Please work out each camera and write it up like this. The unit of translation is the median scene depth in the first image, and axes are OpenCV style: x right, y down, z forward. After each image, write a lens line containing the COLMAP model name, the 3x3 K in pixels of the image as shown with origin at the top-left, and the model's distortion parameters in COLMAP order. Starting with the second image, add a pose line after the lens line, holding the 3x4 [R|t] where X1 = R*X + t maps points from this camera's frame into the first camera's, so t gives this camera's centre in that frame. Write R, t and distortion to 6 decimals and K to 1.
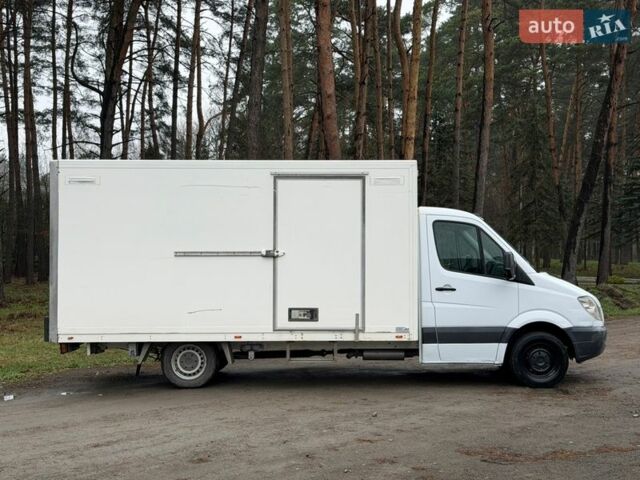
lens RADIAL K [[901.2, 0, 320.0], [0, 901.2, 240.0], [0, 0, 1]] dist [0.127121, 0.031489]
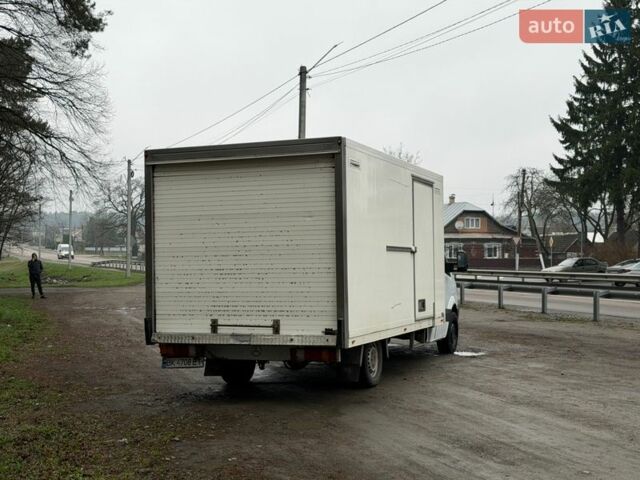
lens RADIAL K [[901.2, 0, 320.0], [0, 901.2, 240.0], [0, 0, 1]] dist [0.127121, 0.031489]
pose [[0.362342, 0.028288, 0.931616, -1.092604], [-0.016883, 0.999575, -0.023785, 0.030798], [-0.931892, -0.007110, 0.362665, 0.710716]]
